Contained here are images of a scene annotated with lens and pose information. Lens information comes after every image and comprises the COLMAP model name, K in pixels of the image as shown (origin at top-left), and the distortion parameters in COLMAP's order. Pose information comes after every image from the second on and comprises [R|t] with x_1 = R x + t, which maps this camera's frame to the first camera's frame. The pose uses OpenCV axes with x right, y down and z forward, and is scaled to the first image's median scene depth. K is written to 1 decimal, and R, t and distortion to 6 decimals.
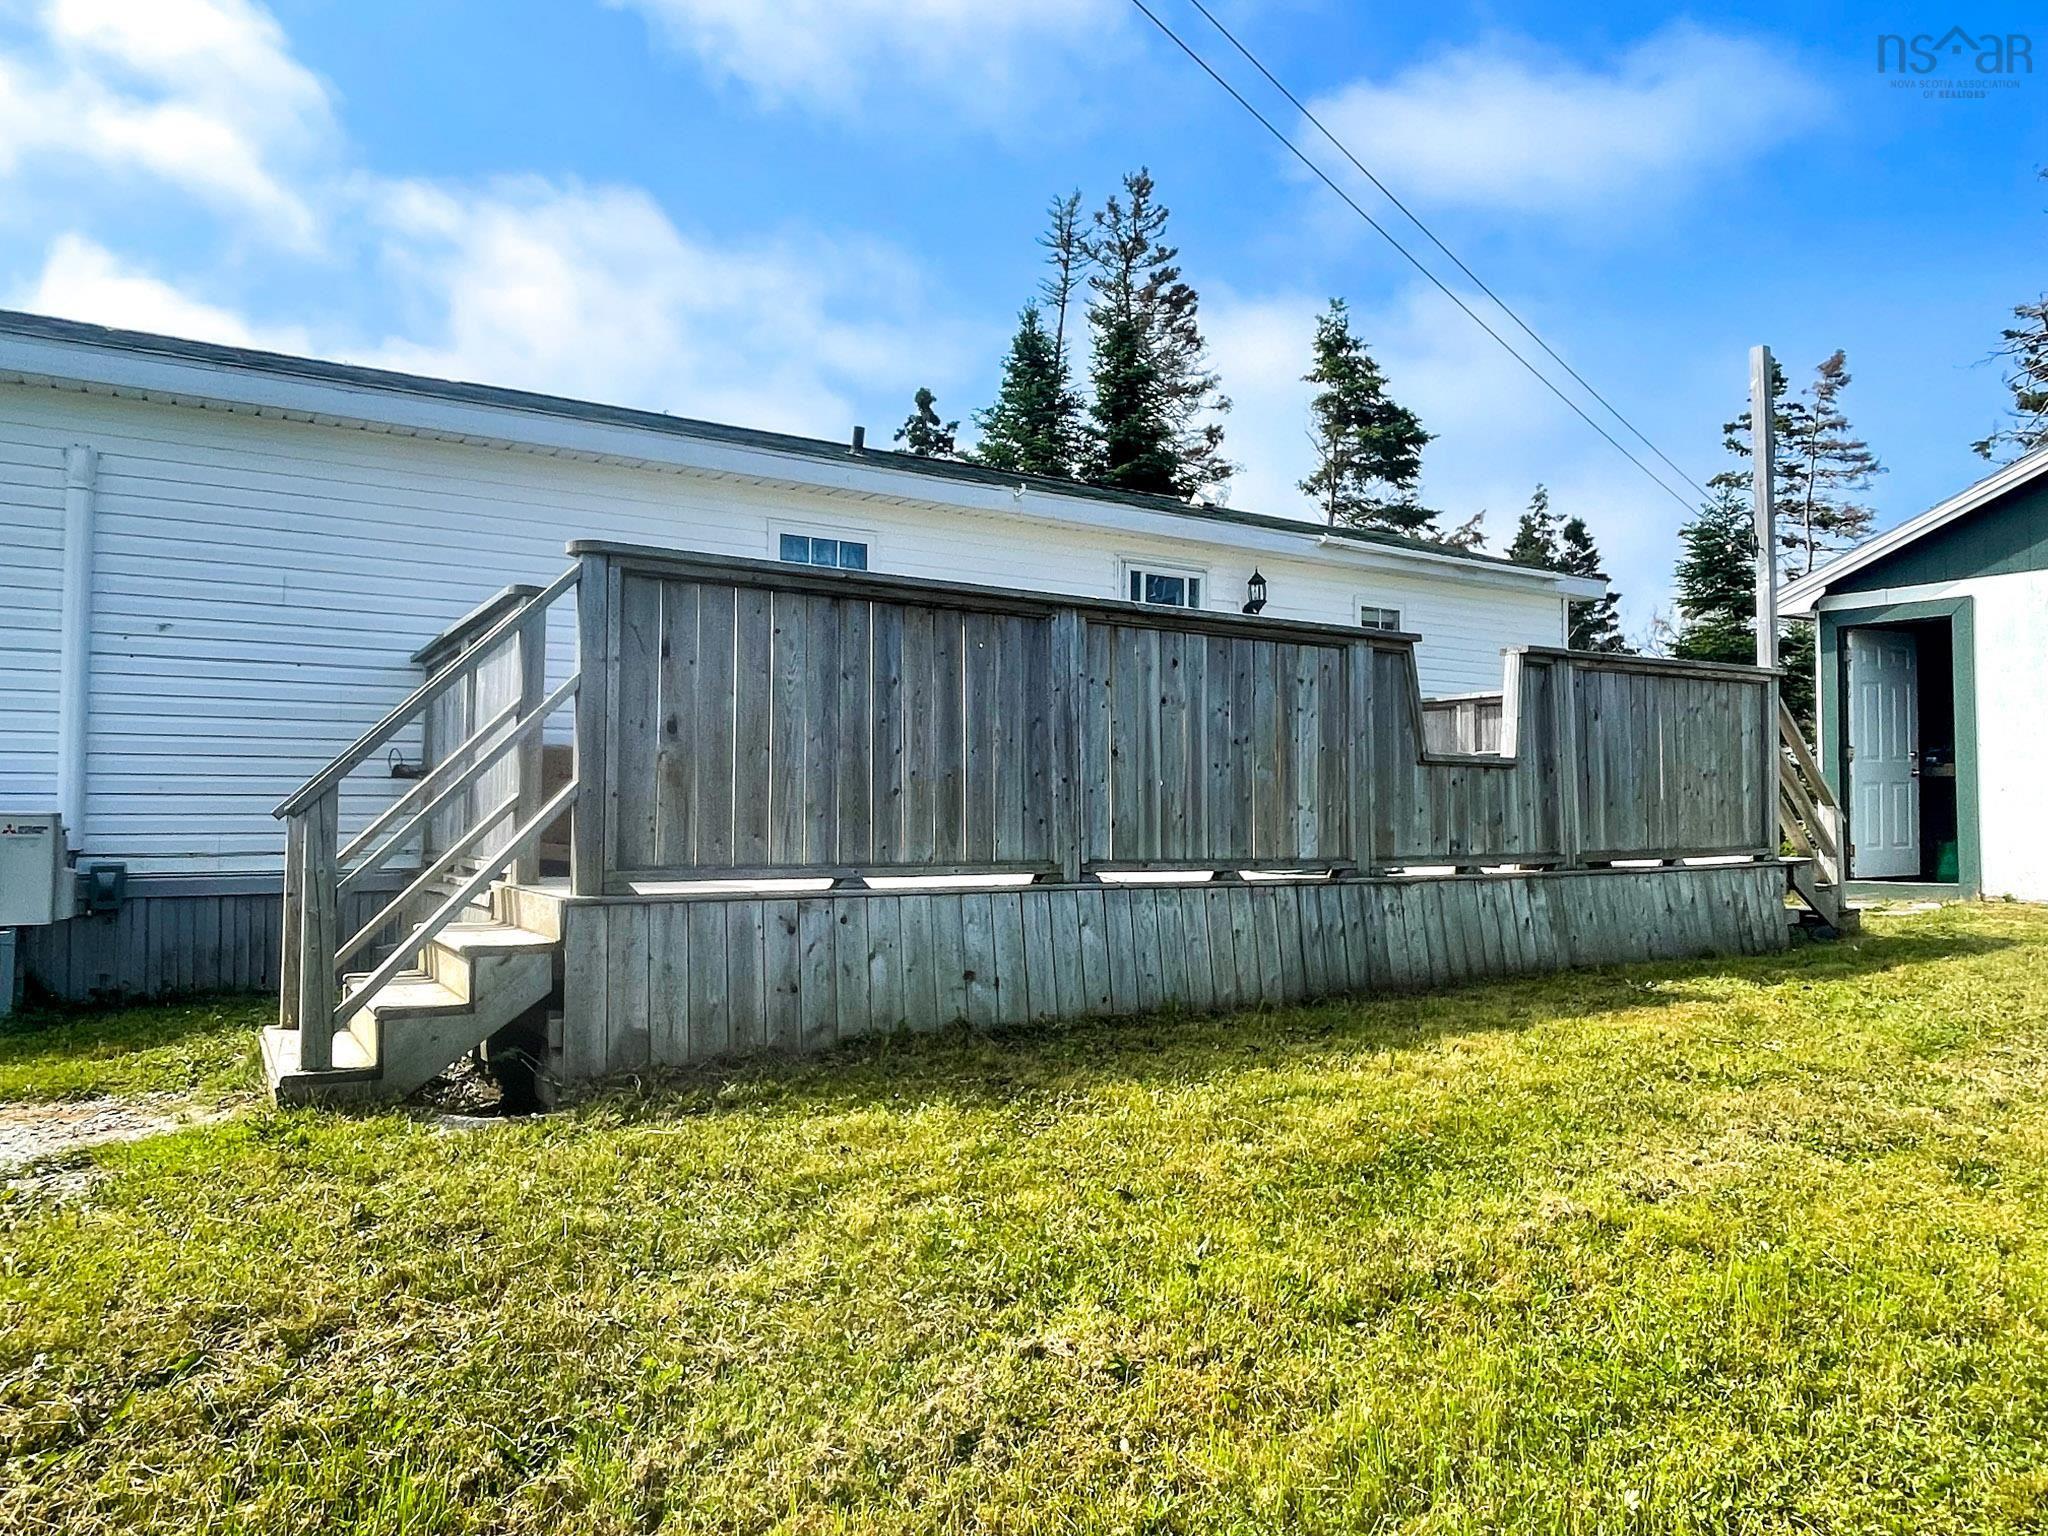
lens RADIAL K [[1325.2, 0, 1024.0], [0, 1325.2, 768.0], [0, 0, 1]] dist [0.001162, -0.005689]
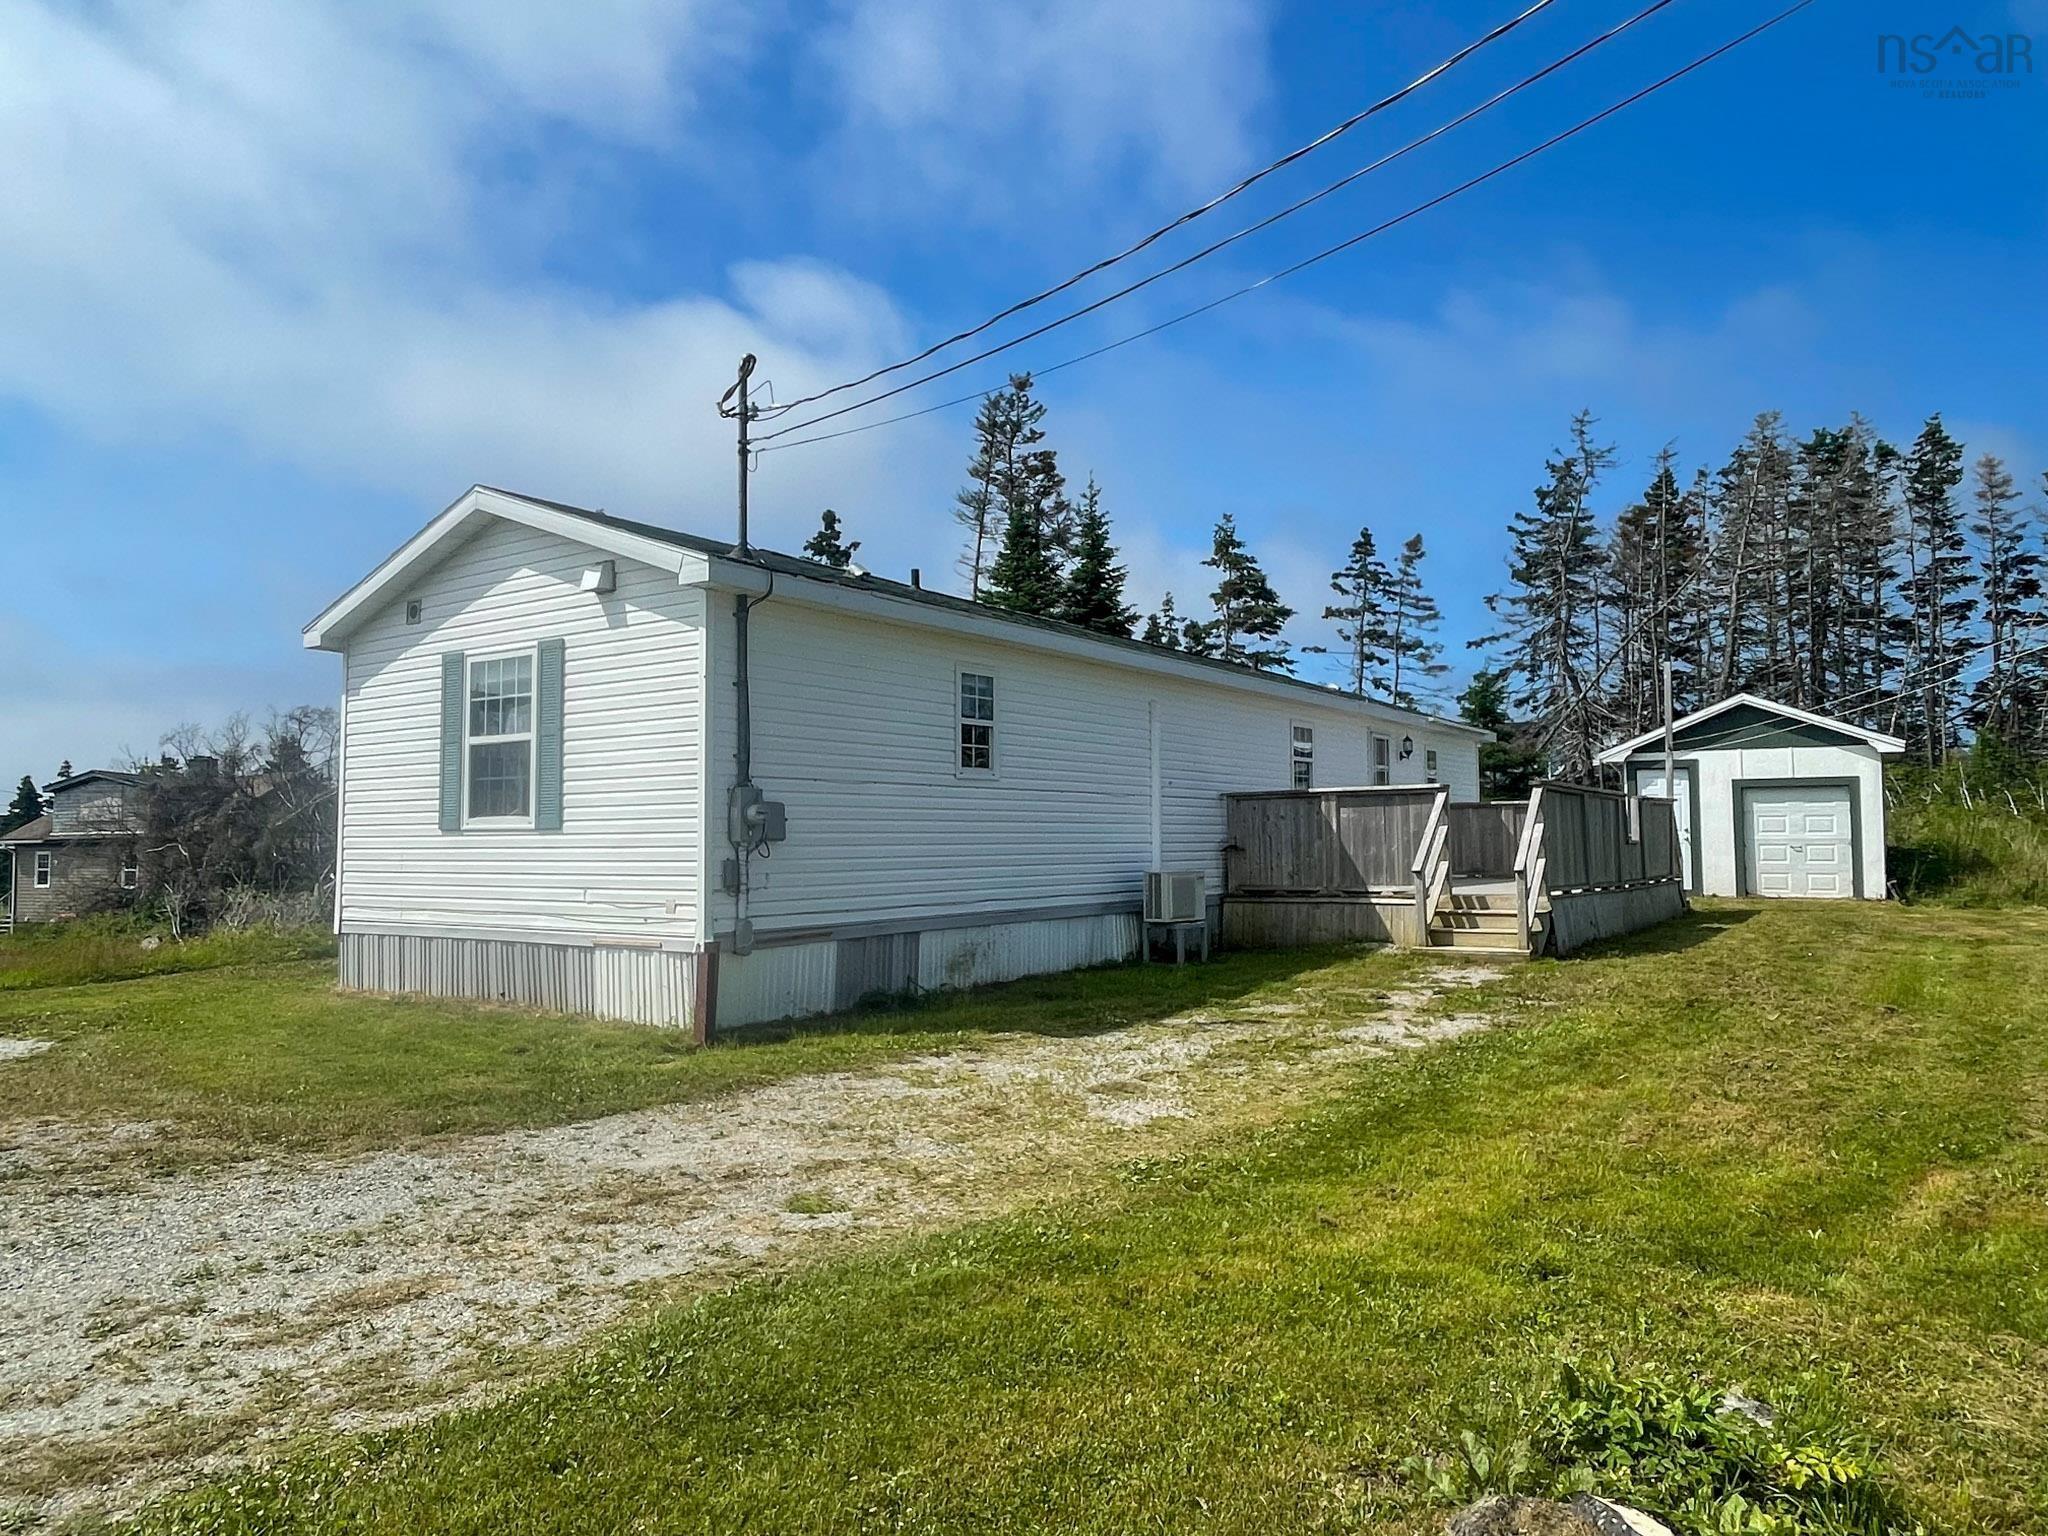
lens RADIAL K [[1325.2, 0, 1024.0], [0, 1325.2, 768.0], [0, 0, 1]] dist [0.001162, -0.005689]
pose [[0.925622, 0.014430, 0.378174, -0.525618], [-0.003389, 0.999549, -0.029846, -0.020723], [-0.378434, 0.026344, 0.925253, -0.280865]]
